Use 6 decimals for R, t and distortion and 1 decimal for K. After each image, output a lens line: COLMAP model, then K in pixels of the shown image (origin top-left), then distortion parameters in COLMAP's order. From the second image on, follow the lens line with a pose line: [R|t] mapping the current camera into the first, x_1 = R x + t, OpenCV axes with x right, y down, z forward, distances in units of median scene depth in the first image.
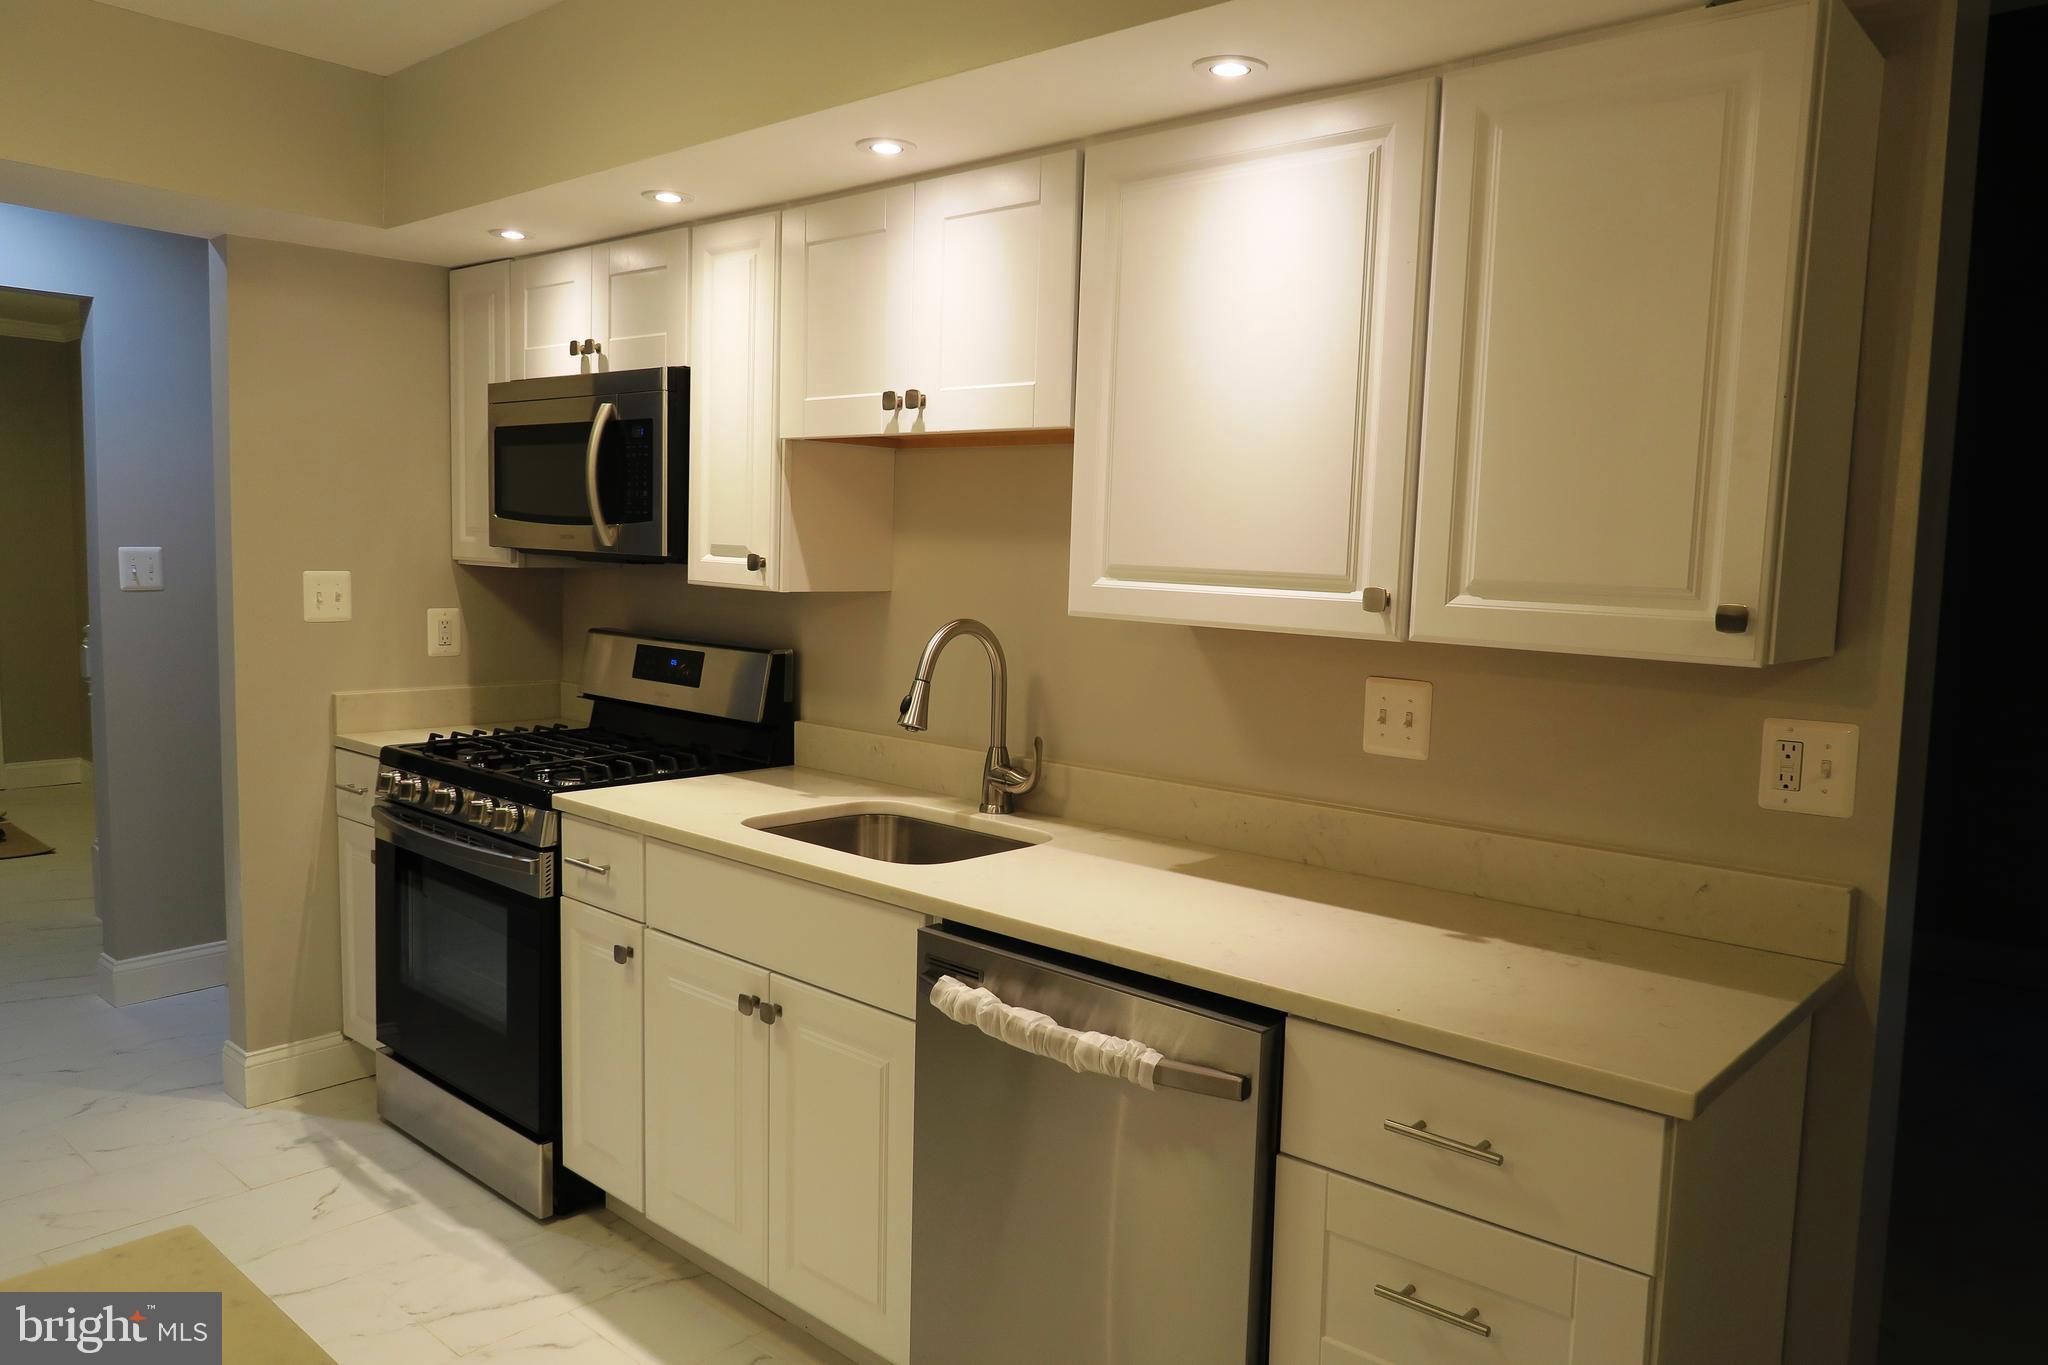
lens RADIAL K [[1442.8, 0, 1018.4], [0, 1442.8, 696.5], [0, 0, 1]] dist [-0.027809, 0.019194]
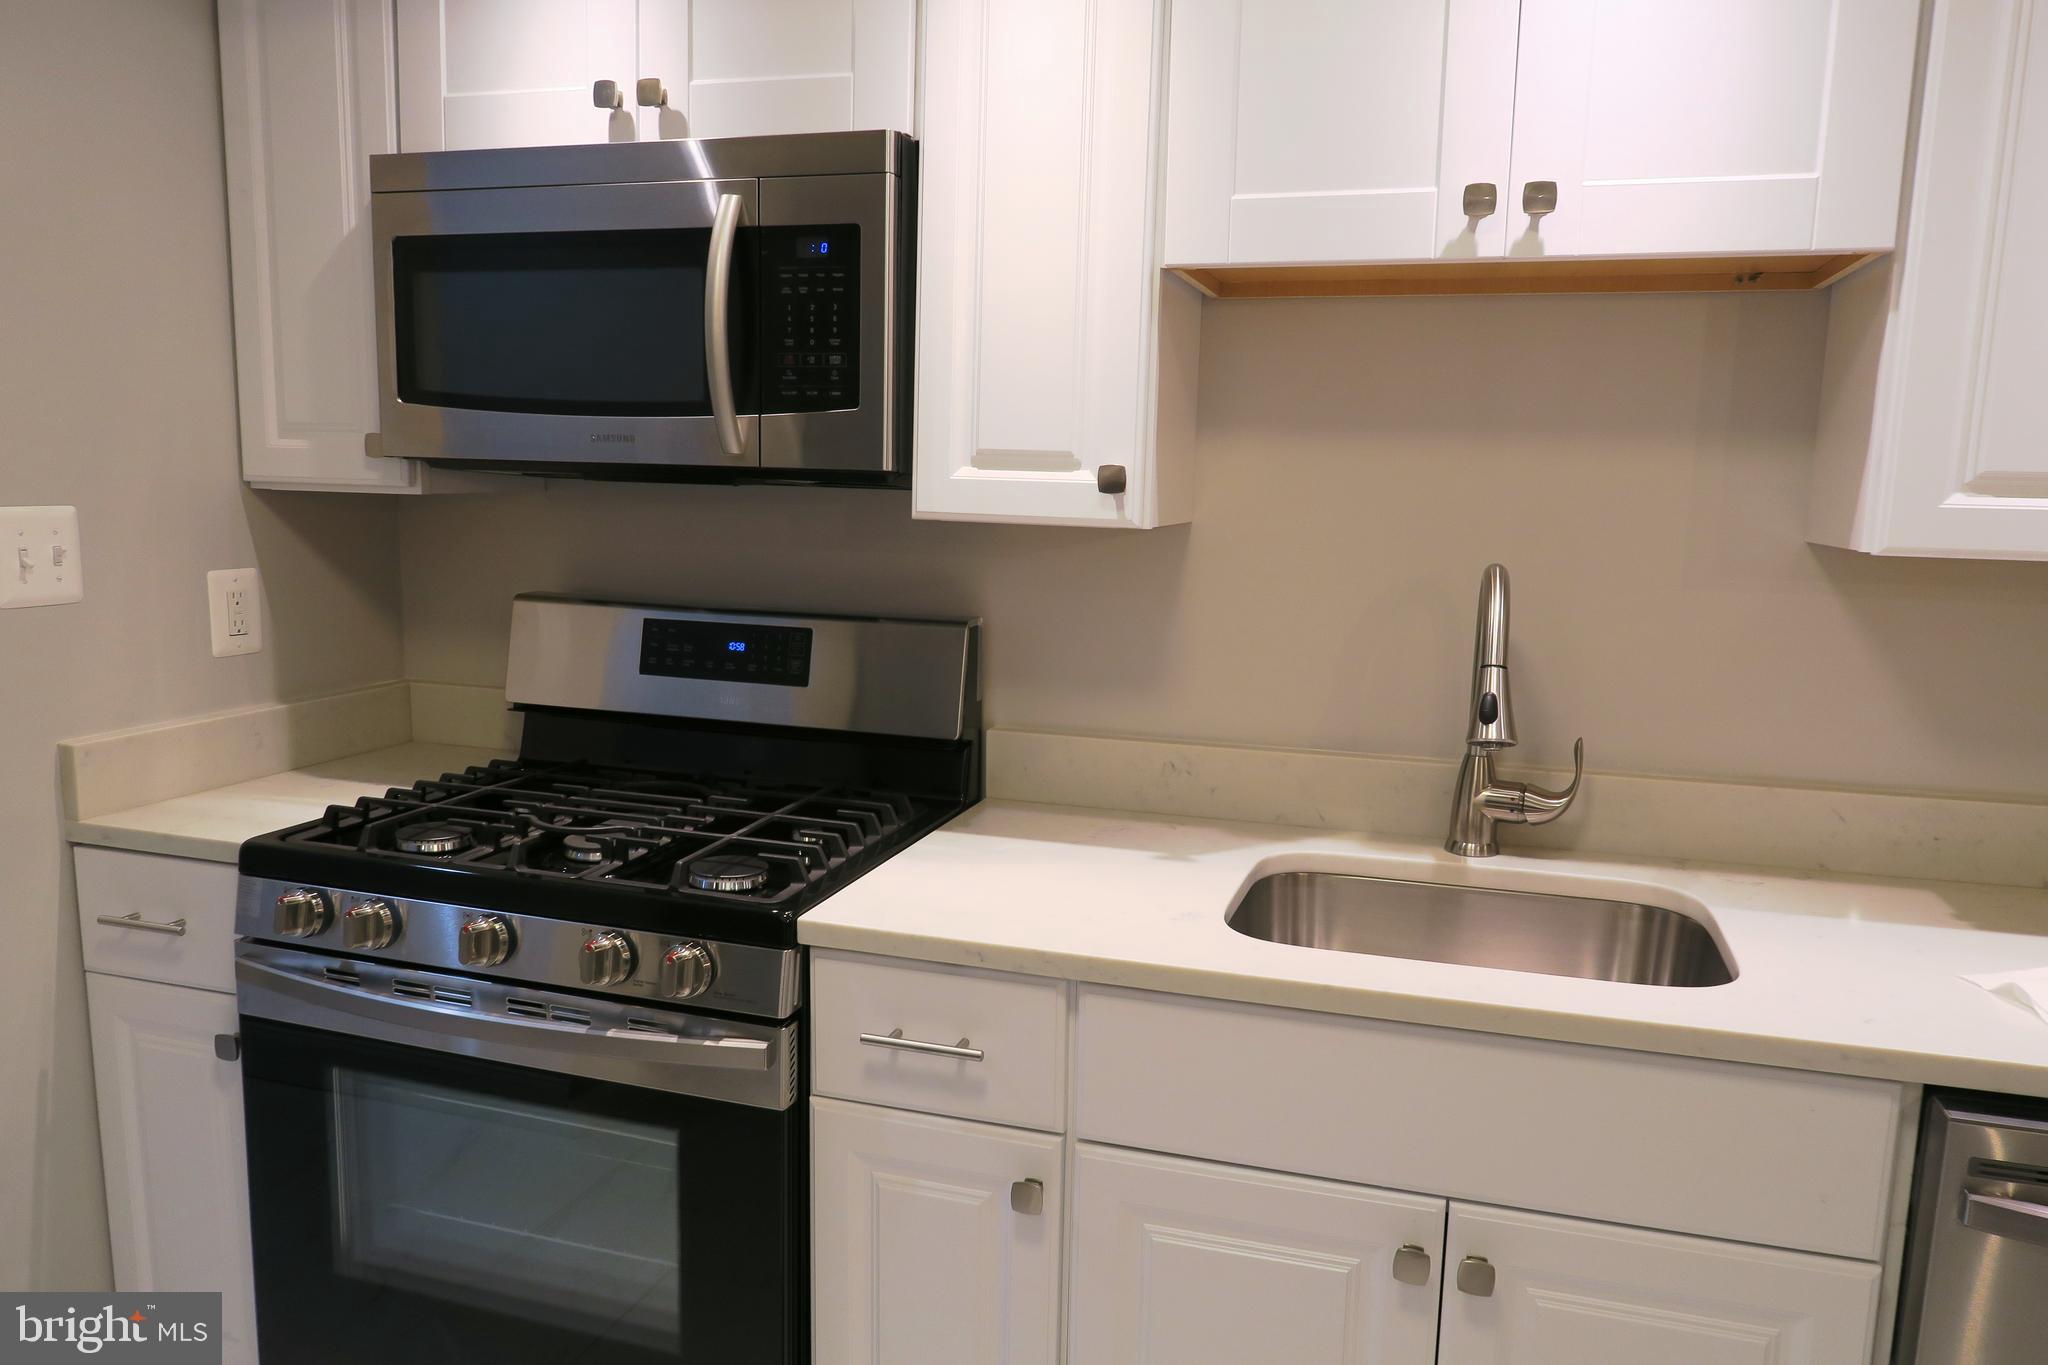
lens RADIAL K [[1442.8, 0, 1026.5], [0, 1442.8, 691.0], [0, 0, 1]] dist [-0.027809, 0.019194]
pose [[0.909737, -0.074616, 0.408425, -0.458239], [0.049843, 0.996232, 0.070981, -0.050429], [-0.412183, -0.044217, 0.910028, 0.475959]]
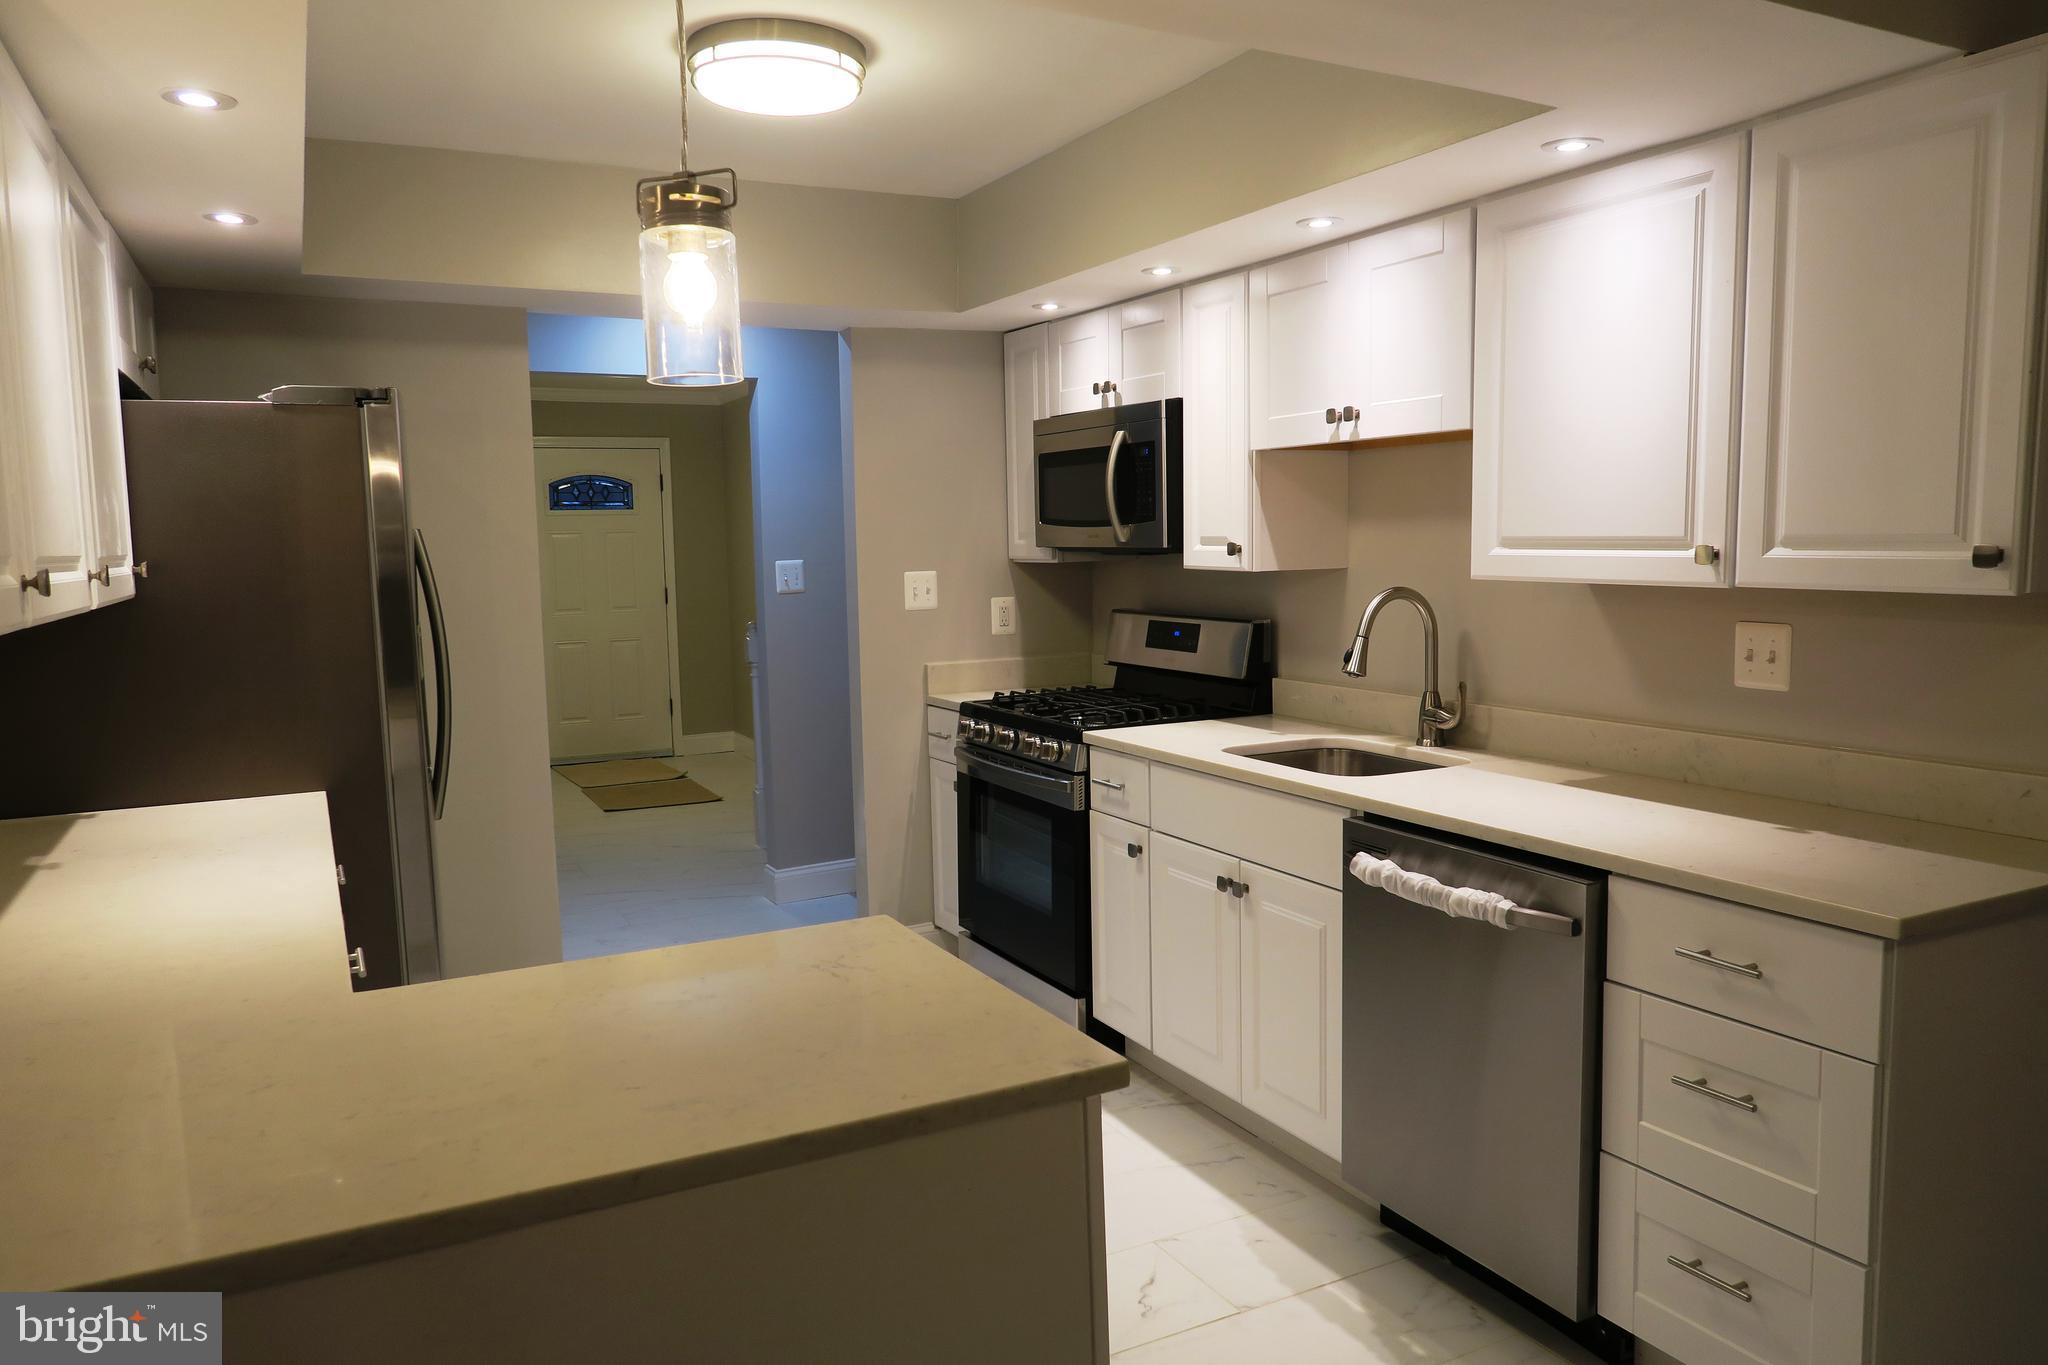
lens RADIAL K [[1442.8, 0, 1003.0], [0, 1442.8, 703.4], [0, 0, 1]] dist [-0.027809, 0.019194]
pose [[0.929570, -0.007450, -0.368571, 0.095581], [0.011272, 0.999903, 0.008218, 0.029953], [0.368474, -0.011794, 0.929563, -0.256479]]
